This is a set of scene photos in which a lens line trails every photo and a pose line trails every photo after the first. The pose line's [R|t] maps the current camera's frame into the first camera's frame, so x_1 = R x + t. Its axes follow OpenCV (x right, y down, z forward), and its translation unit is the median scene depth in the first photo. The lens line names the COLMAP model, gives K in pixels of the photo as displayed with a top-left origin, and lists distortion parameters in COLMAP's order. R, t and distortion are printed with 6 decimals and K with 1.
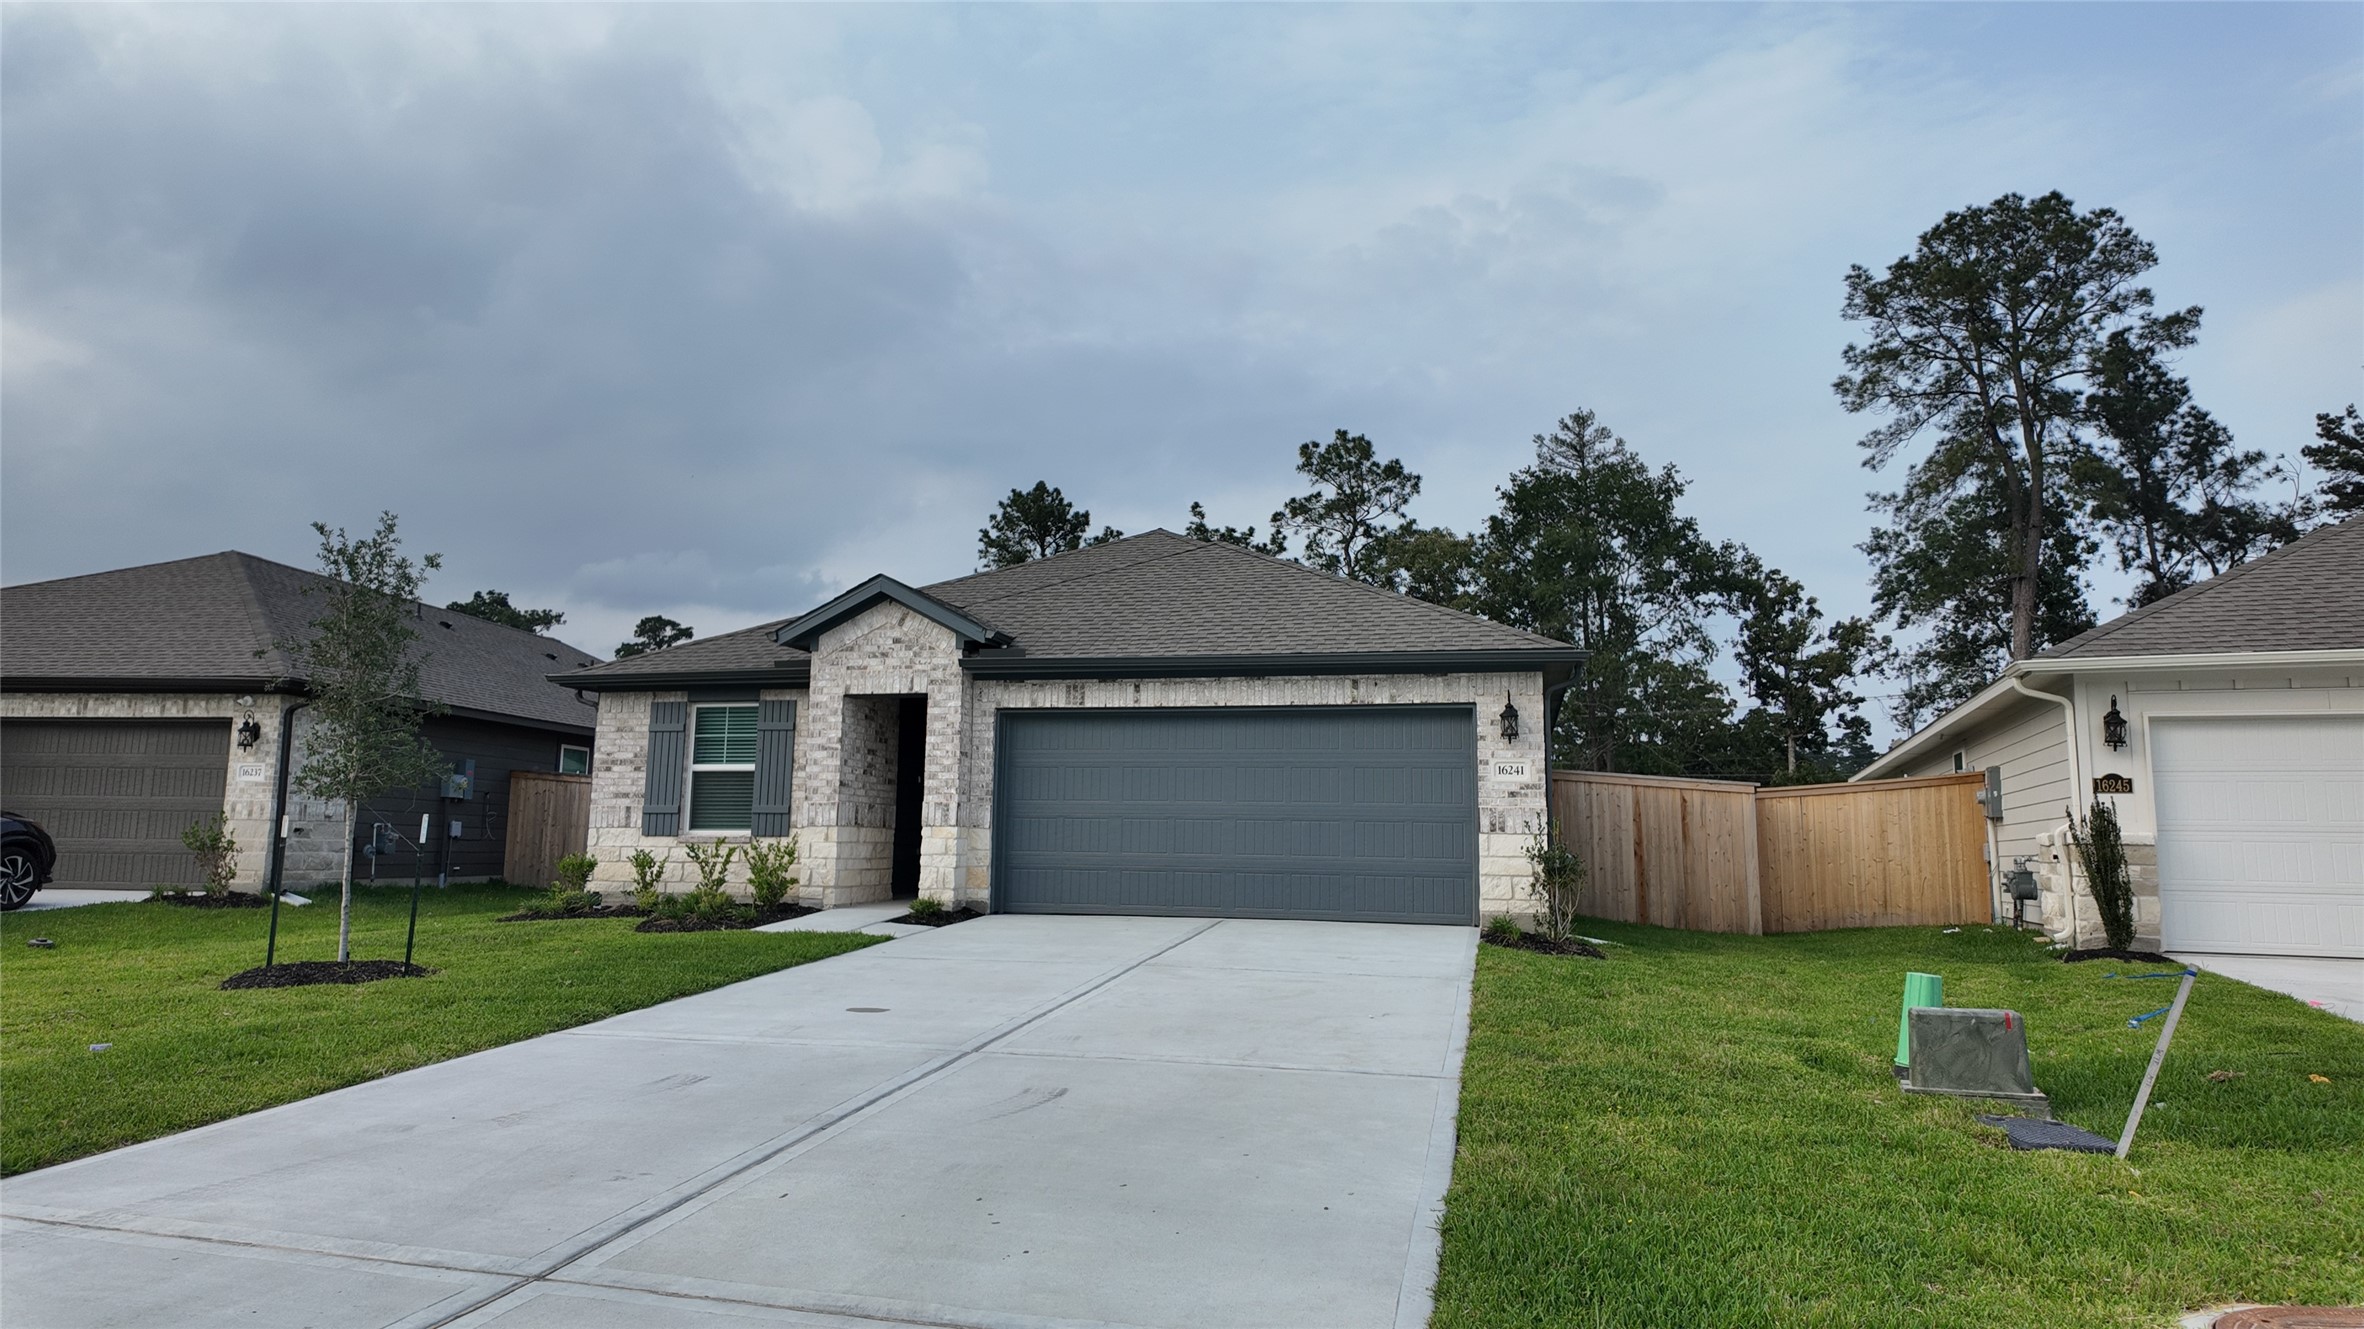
lens RADIAL K [[1381.7, 0, 1182.0], [0, 1381.7, 664.5], [0, 0, 1]] dist [0.040405, -0.020787]
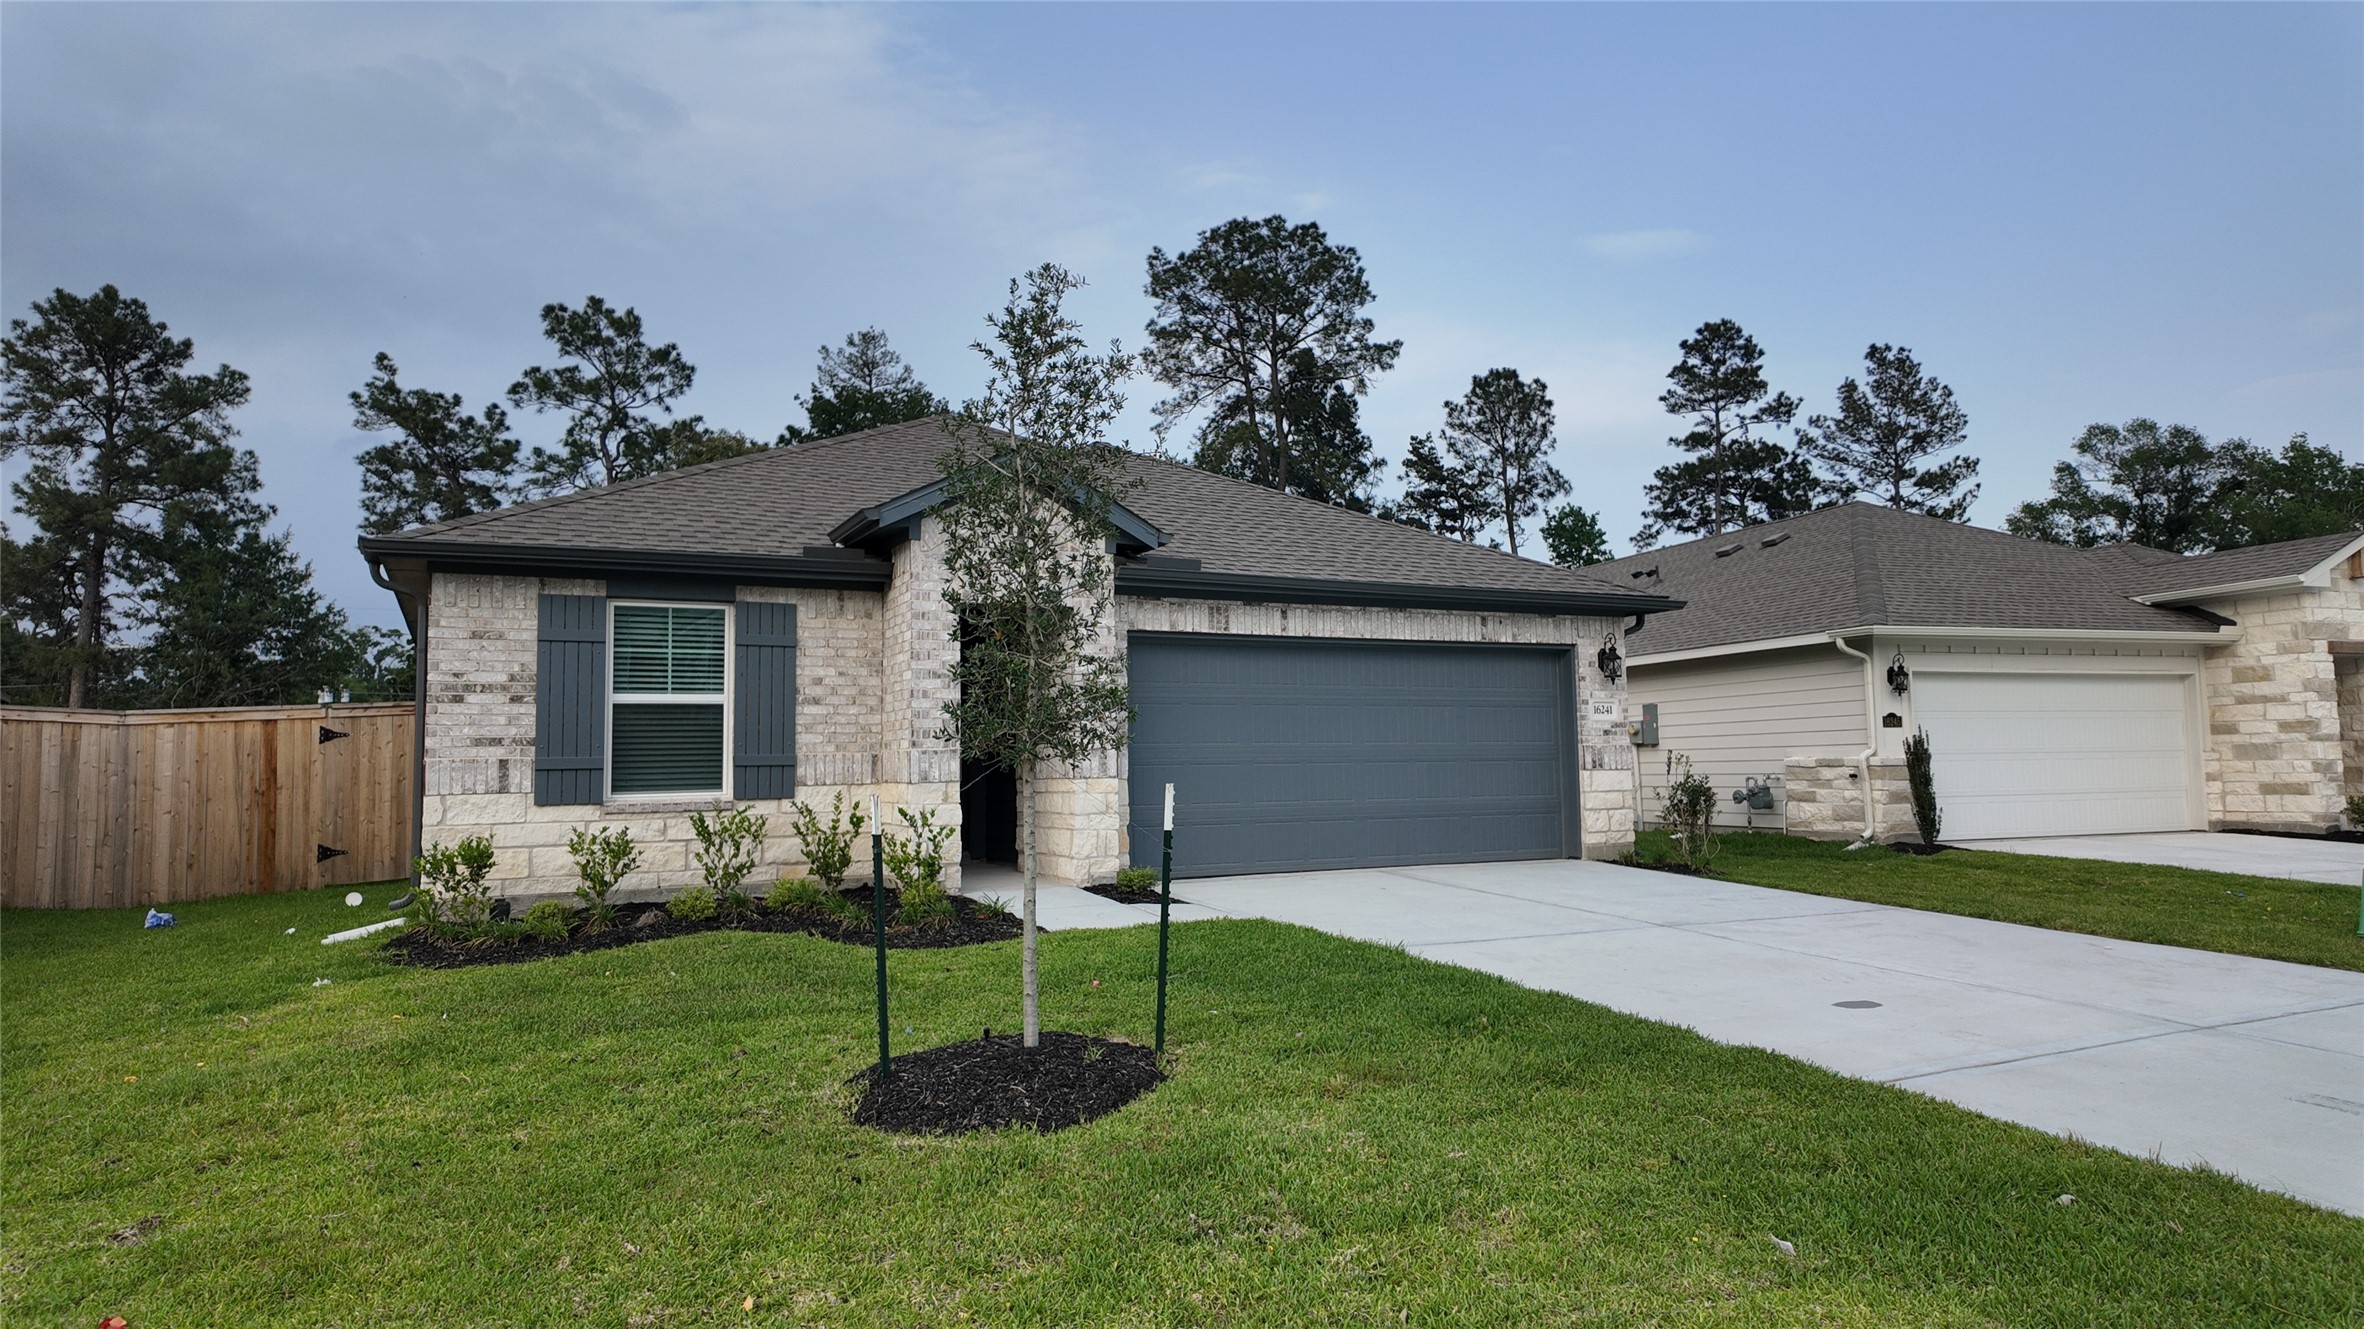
lens RADIAL K [[1393.9, 0, 1193.5], [0, 1393.9, 654.8], [0, 0, 1]] dist [0.088009, -0.090279]
pose [[0.762291, 0.028298, 0.646615, -0.574874], [-0.058447, 0.997972, 0.025228, 0.021431], [-0.644589, -0.057024, 0.762399, 0.322019]]
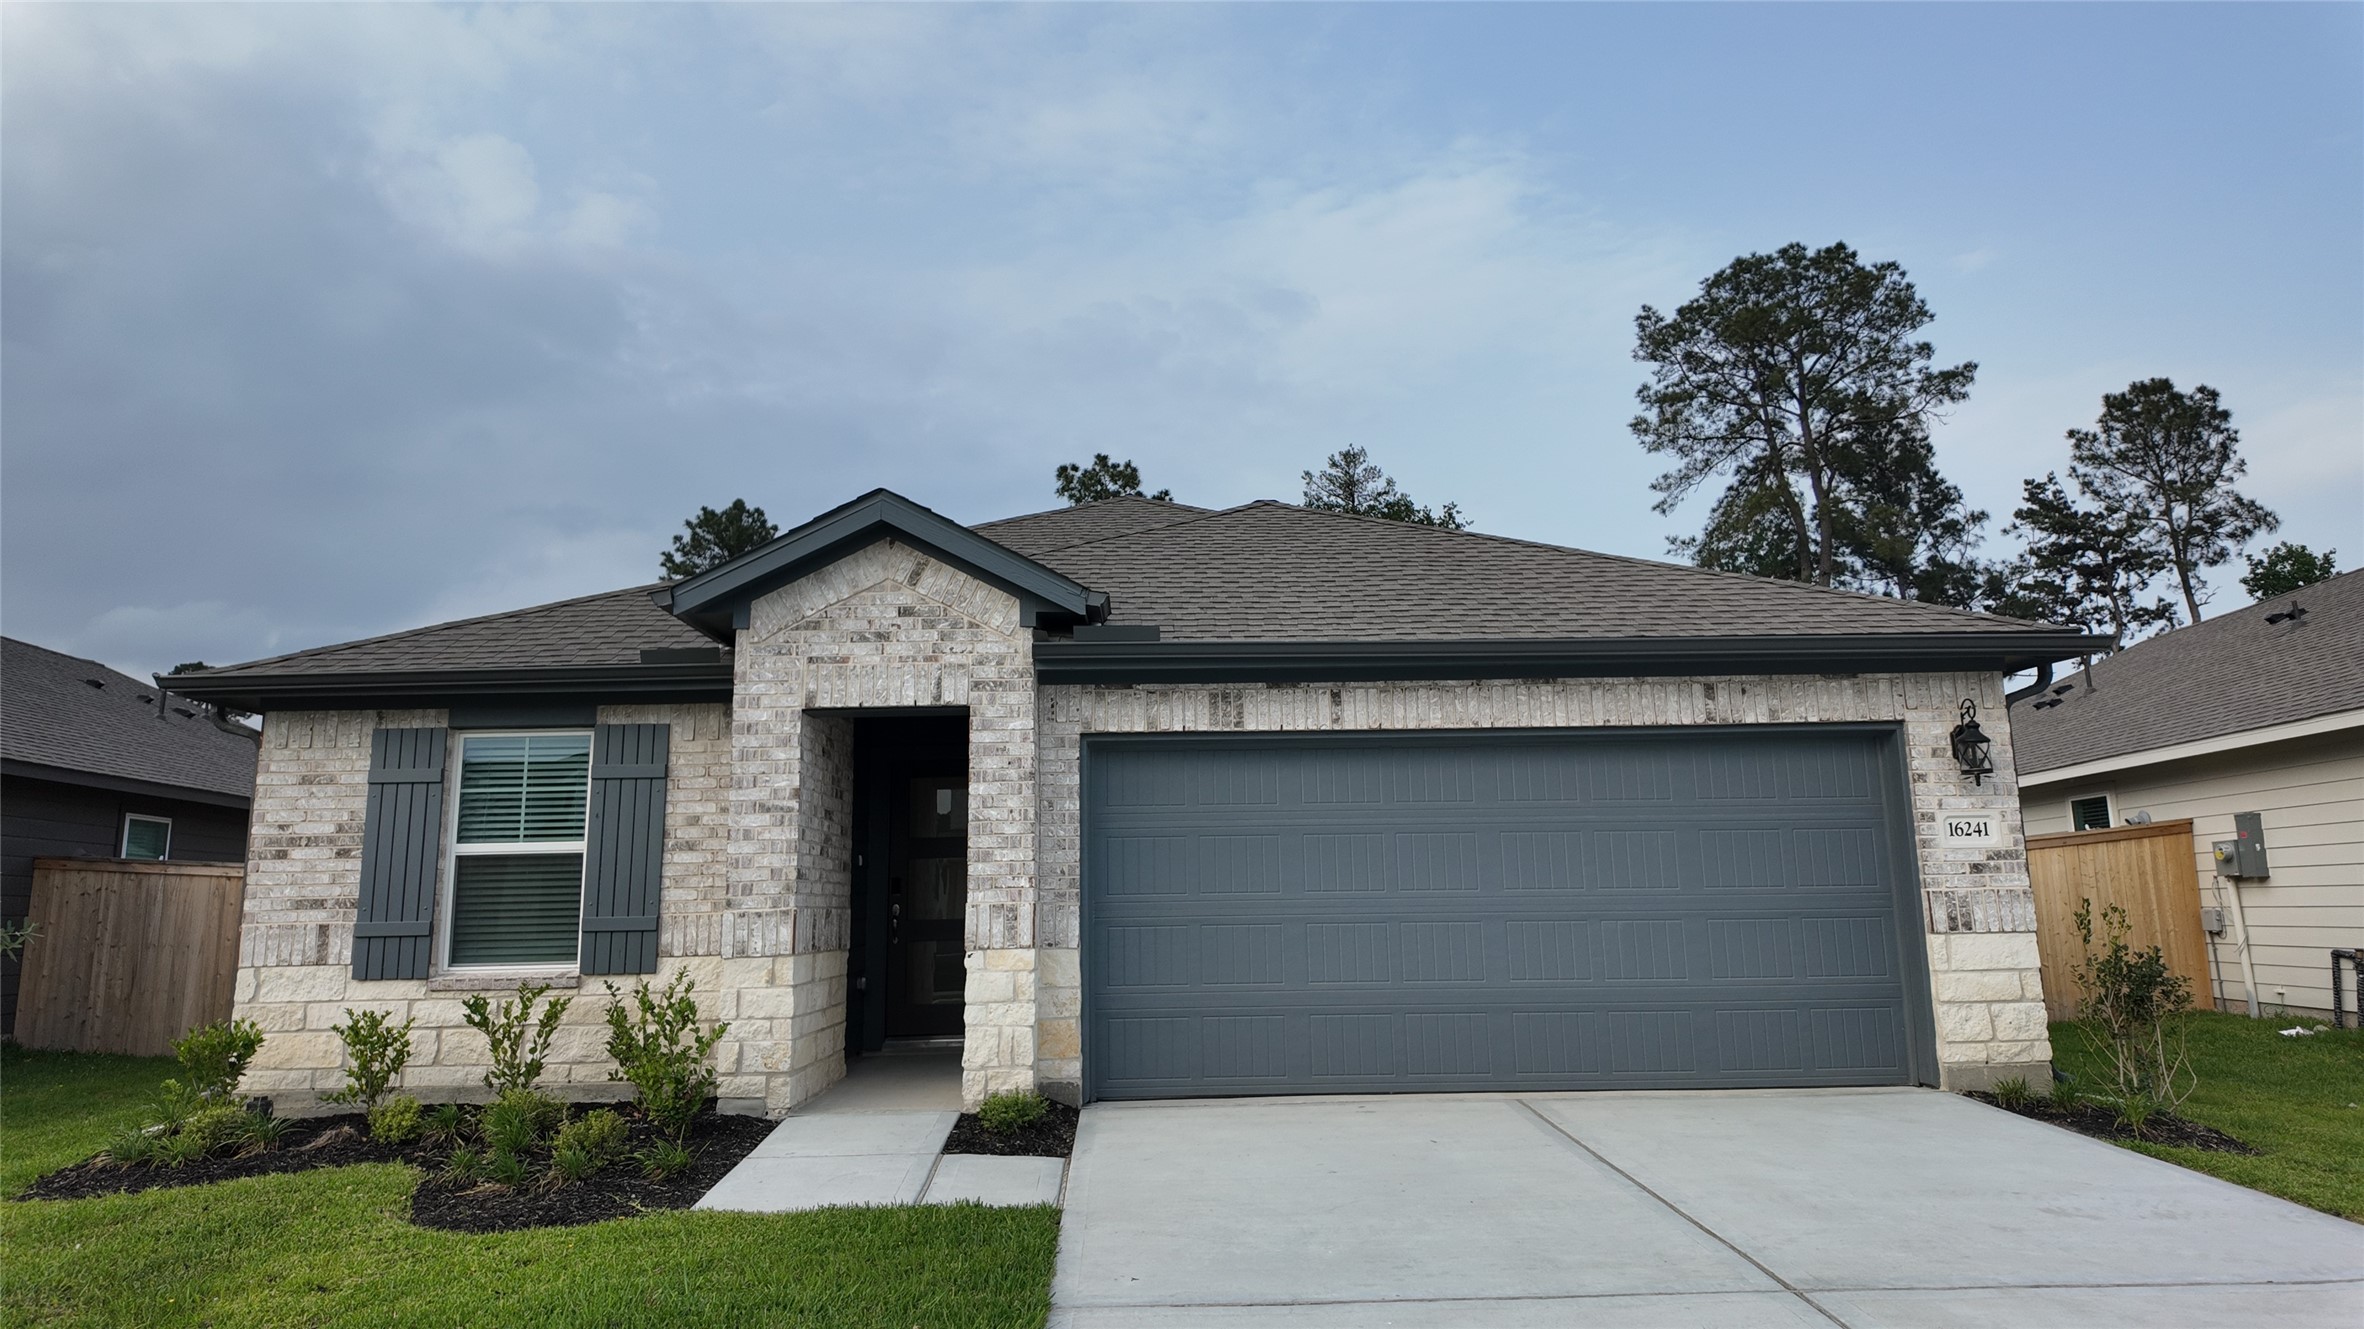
lens RADIAL K [[1399.7, 0, 1182.3], [0, 1399.7, 658.6], [0, 0, 1]] dist [0.039450, -0.047151]
pose [[0.967562, 0.013895, 0.252250, -0.219025], [-0.001972, 0.998871, -0.047458, 0.025543], [-0.252625, 0.045422, 0.966498, 0.393505]]
